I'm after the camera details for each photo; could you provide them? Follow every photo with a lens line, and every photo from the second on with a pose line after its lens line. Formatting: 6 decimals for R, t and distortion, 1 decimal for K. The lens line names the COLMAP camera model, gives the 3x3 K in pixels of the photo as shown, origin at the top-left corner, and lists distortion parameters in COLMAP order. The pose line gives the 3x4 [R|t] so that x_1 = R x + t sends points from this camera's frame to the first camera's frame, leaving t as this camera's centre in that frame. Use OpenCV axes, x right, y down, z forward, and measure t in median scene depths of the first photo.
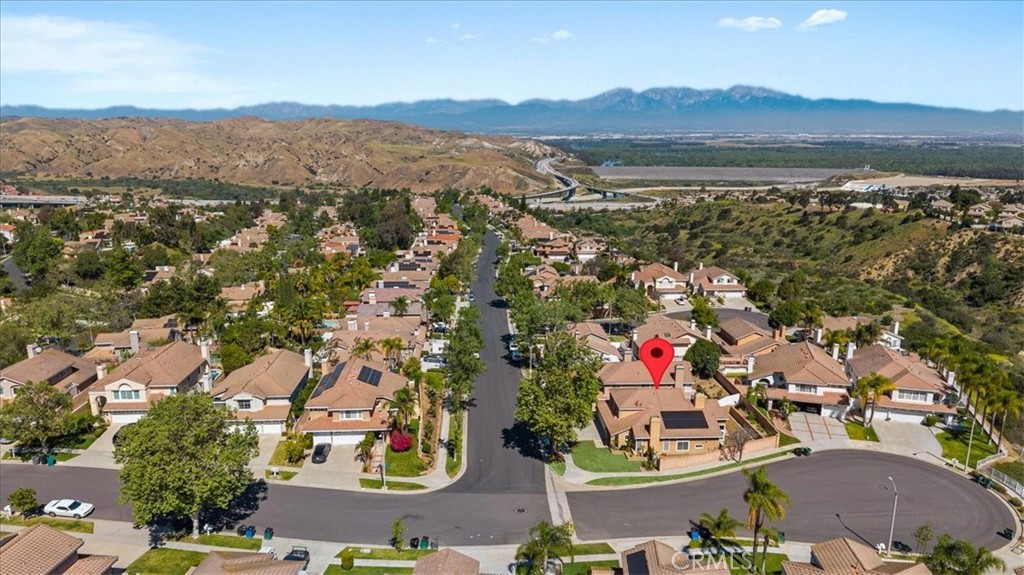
lens RADIAL K [[688.8, 0, 516.7], [0, 688.8, 292.1], [0, 0, 1]] dist [0.023074, -0.035640]
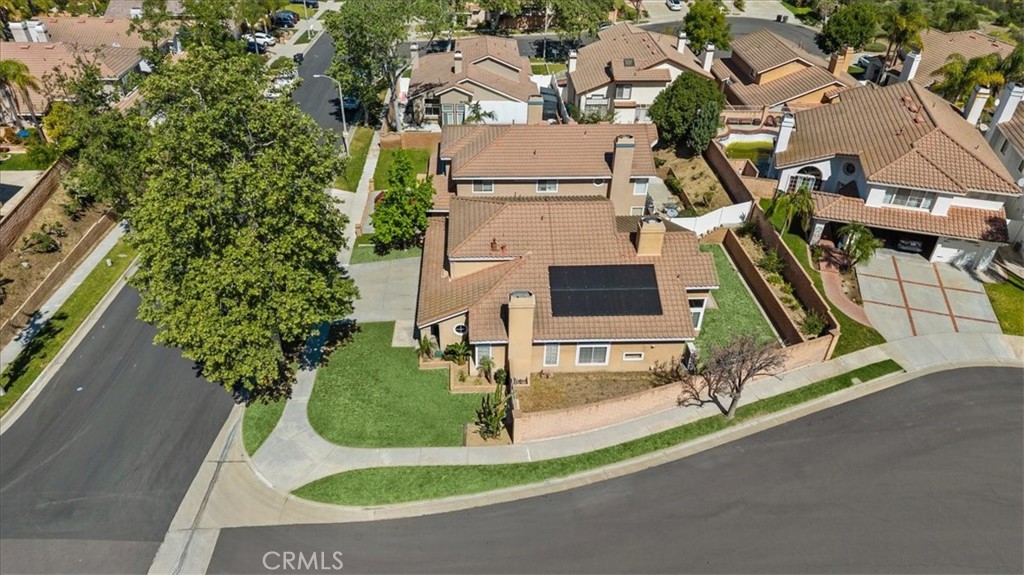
lens RADIAL K [[688.8, 0, 516.7], [0, 688.8, 292.1], [0, 0, 1]] dist [0.023074, -0.035640]
pose [[0.999917, 0.012836, -0.001130, 0.166298], [-0.011456, 0.925662, 0.378179, 0.031837], [0.005900, -0.378135, 0.925732, 0.545232]]
